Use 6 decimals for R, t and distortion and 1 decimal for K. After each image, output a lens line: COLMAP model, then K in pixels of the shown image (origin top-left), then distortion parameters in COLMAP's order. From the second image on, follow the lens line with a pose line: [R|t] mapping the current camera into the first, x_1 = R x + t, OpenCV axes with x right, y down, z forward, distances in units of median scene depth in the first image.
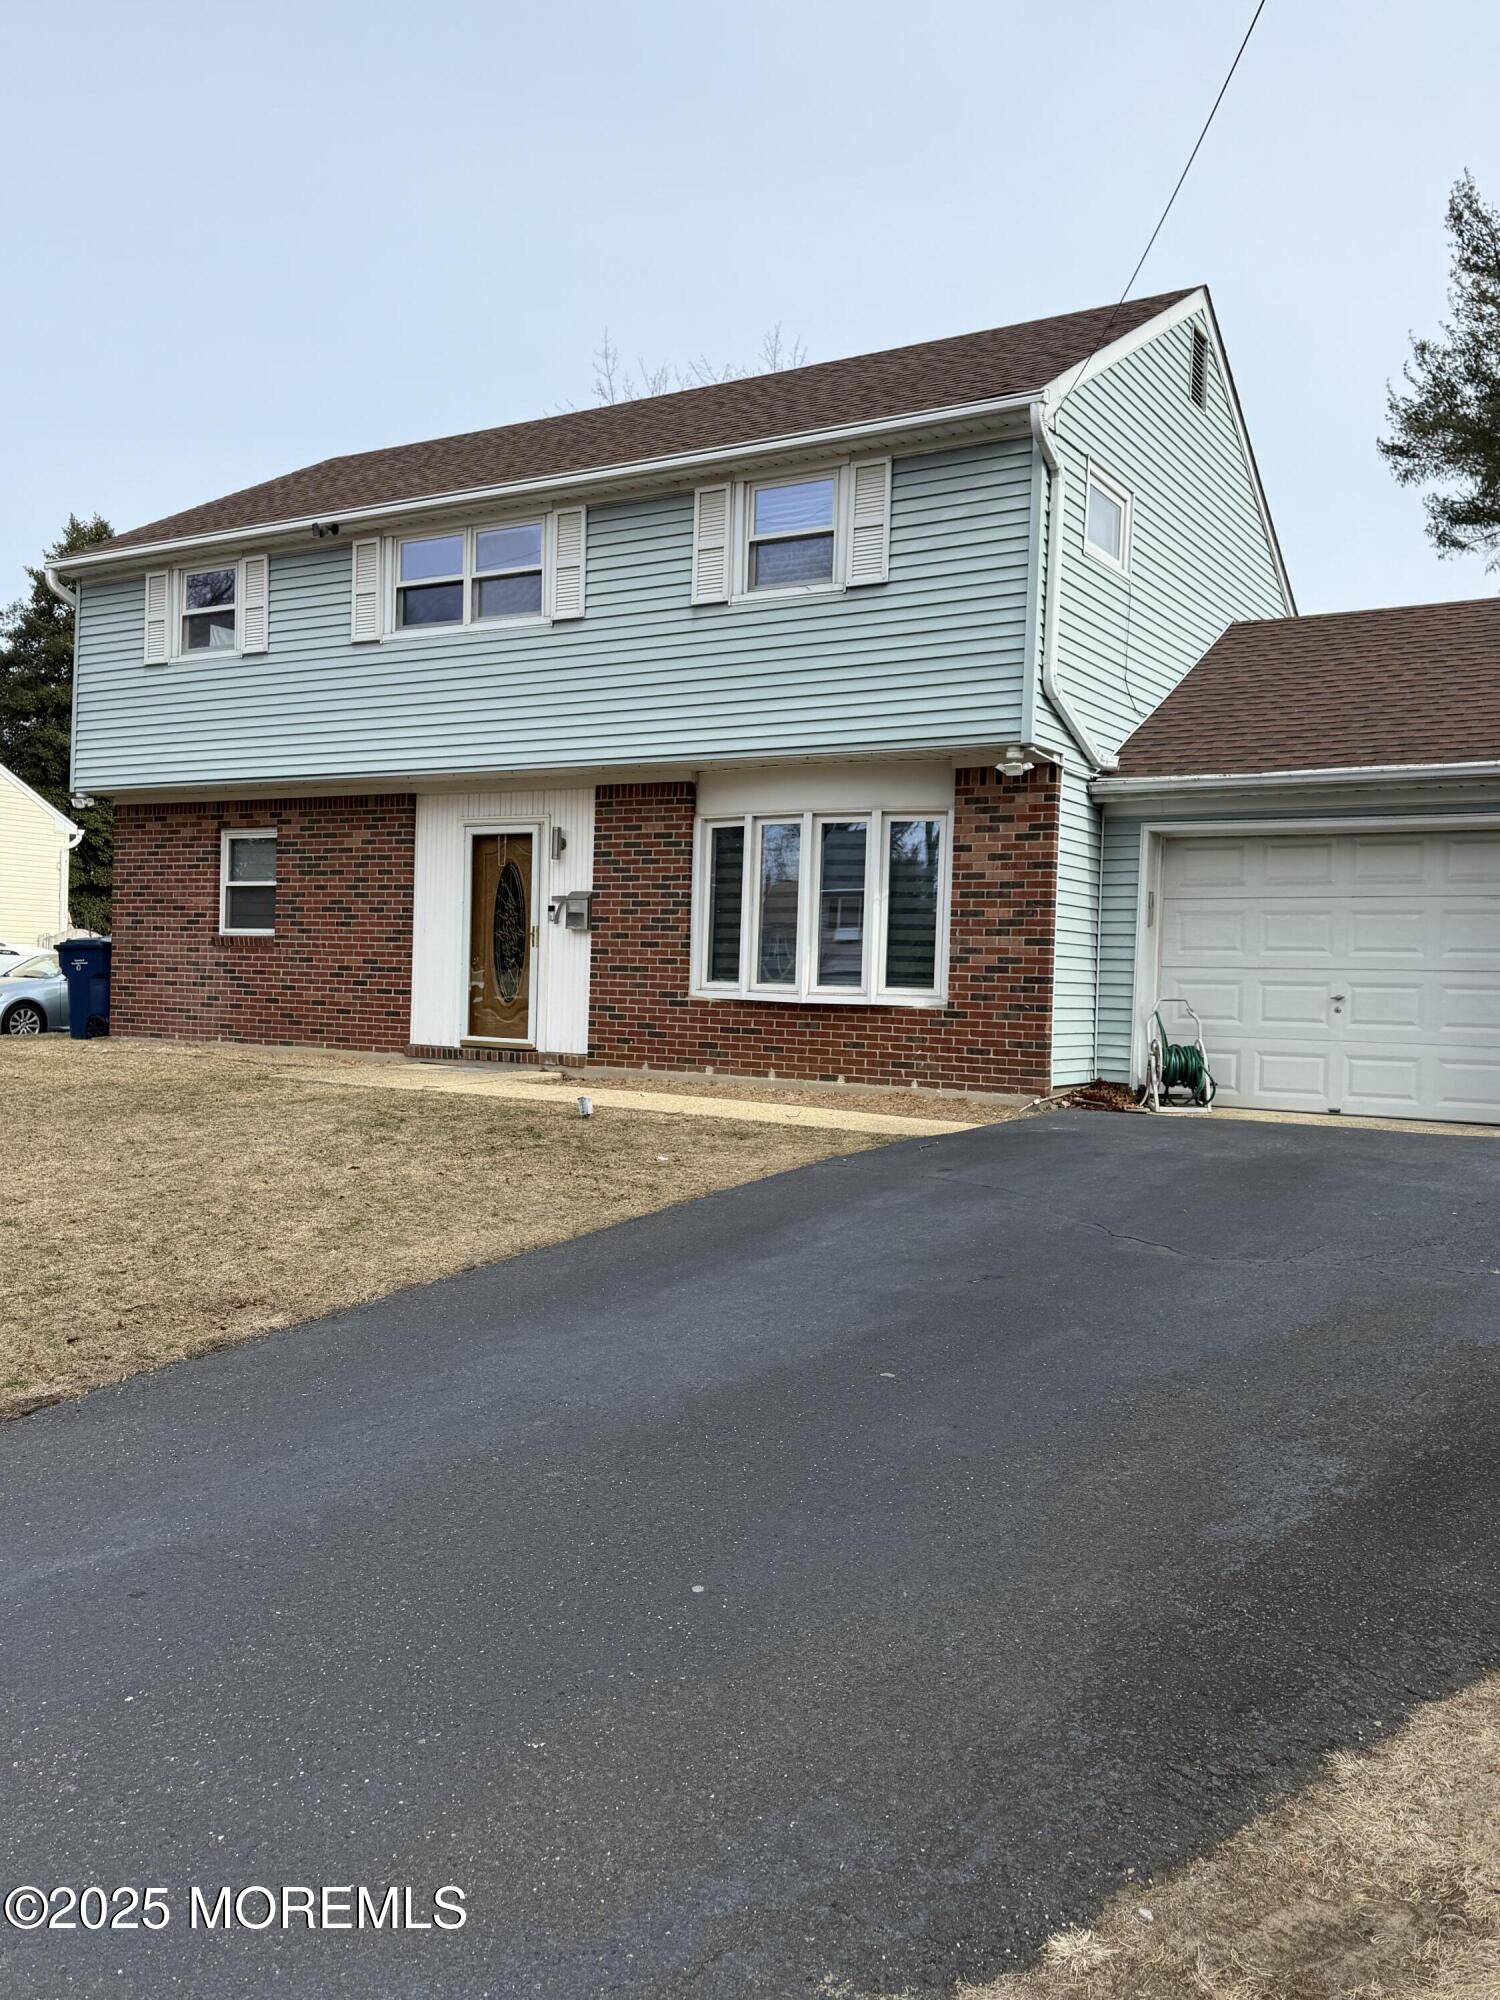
lens RADIAL K [[1653.8, 0, 750.0], [0, 1653.8, 1000.0], [0, 0, 1]] dist [0.003159, -0.000562]
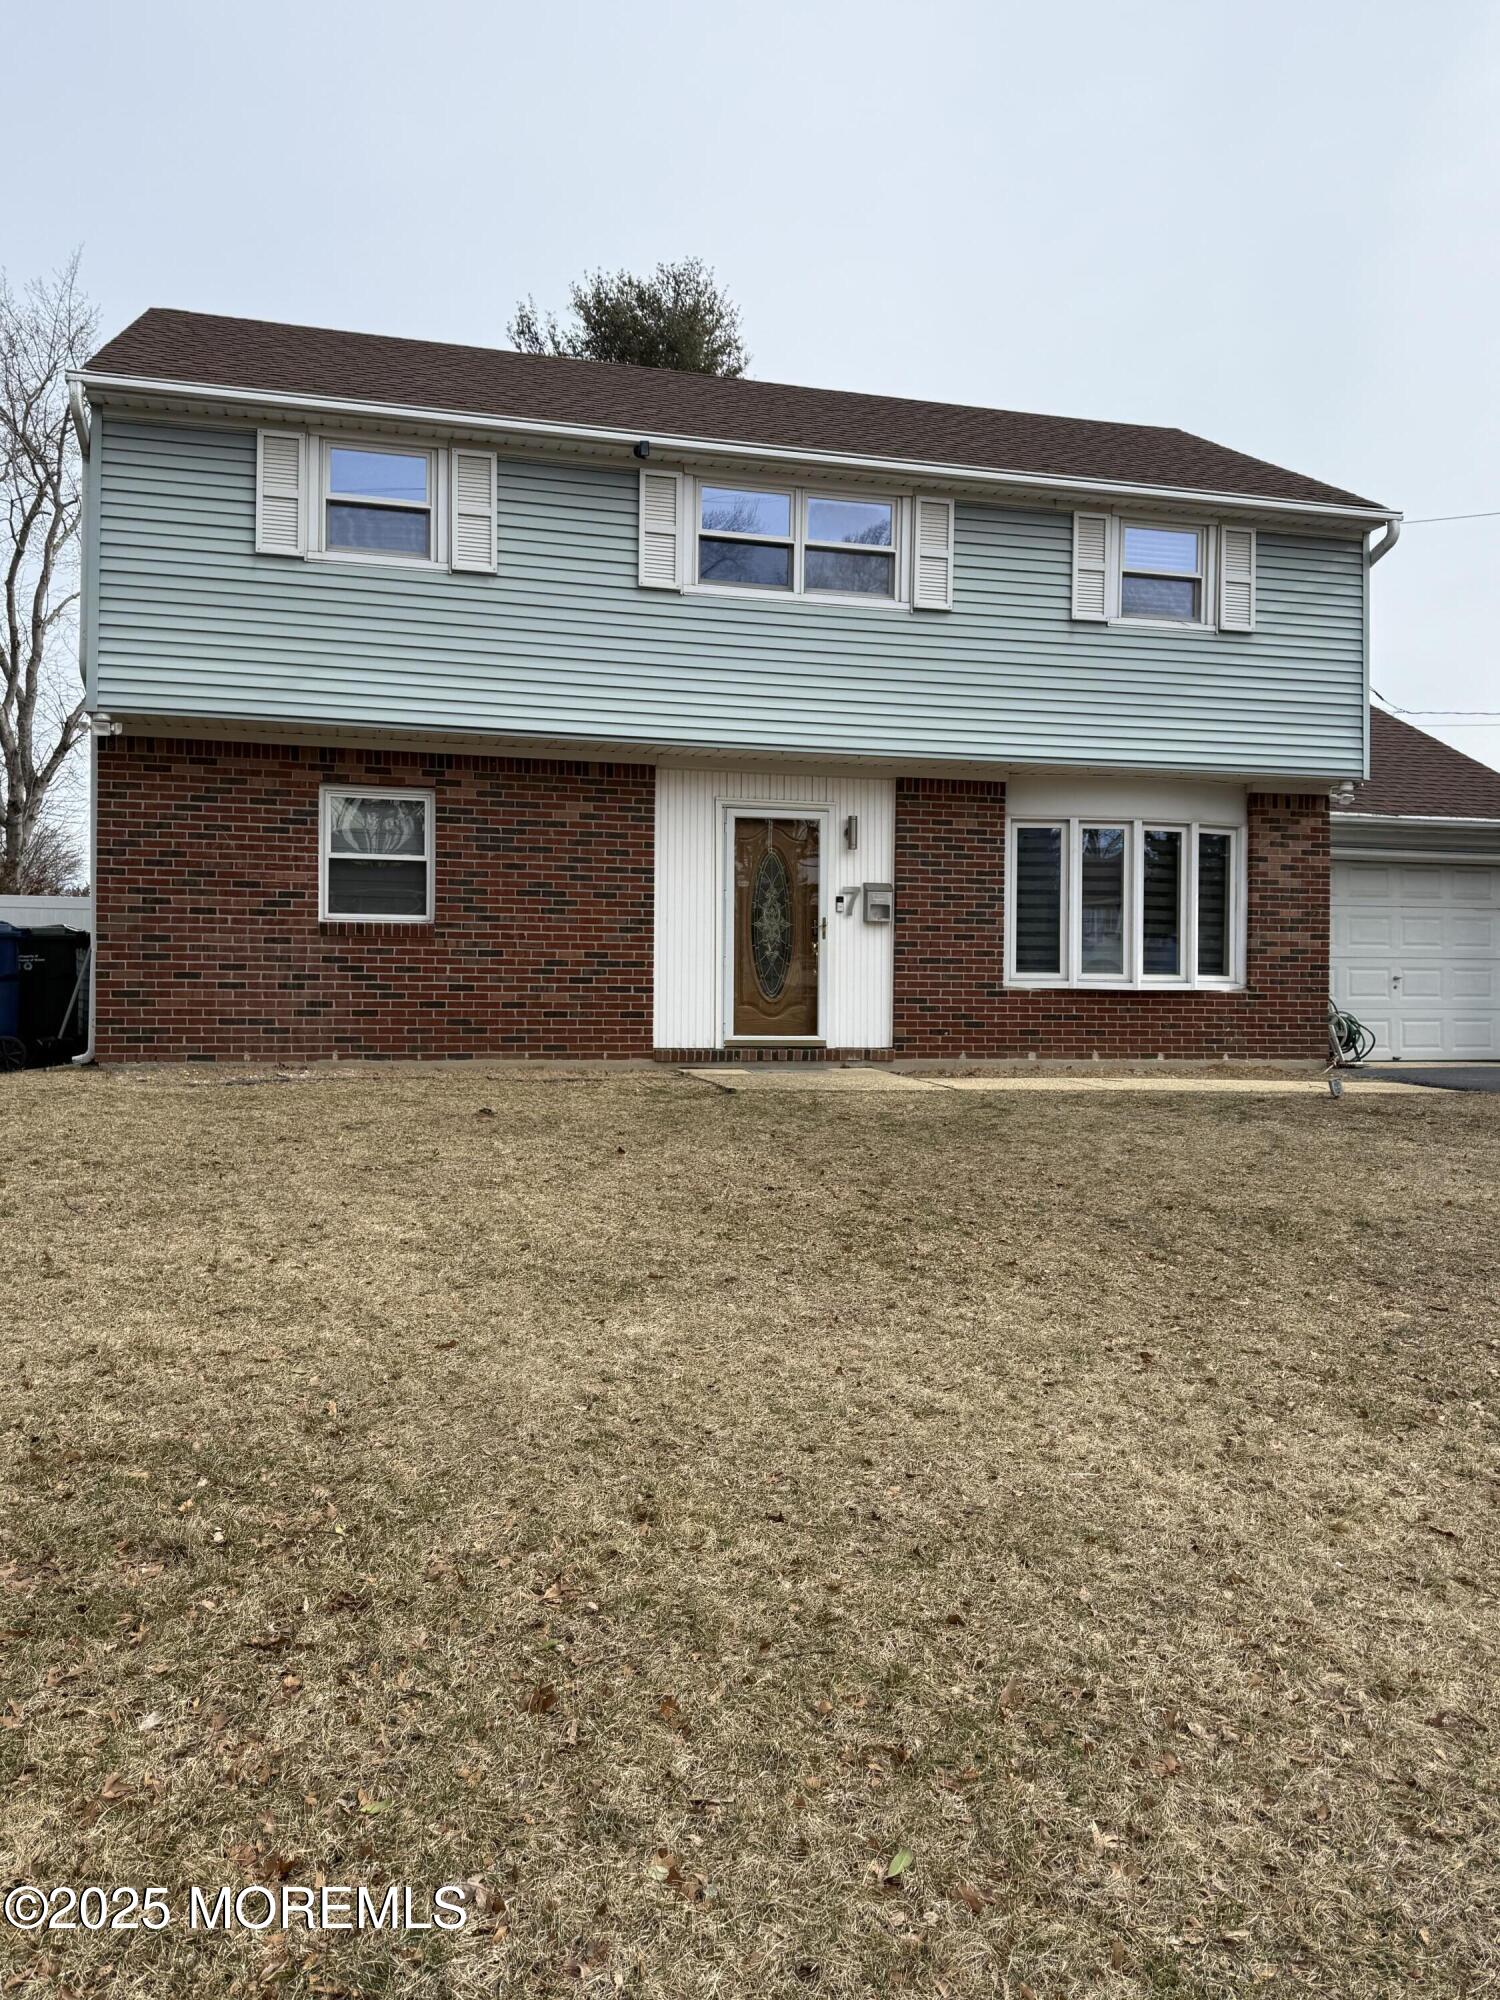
lens RADIAL K [[1469.9, 0, 749.3], [0, 1469.9, 948.8], [0, 0, 1]] dist [0.044810, -0.001263]
pose [[0.697312, -0.004838, 0.716752, -0.811421], [0.017997, 0.999780, -0.010760, -0.018947], [-0.716542, 0.020402, 0.697245, 0.459530]]
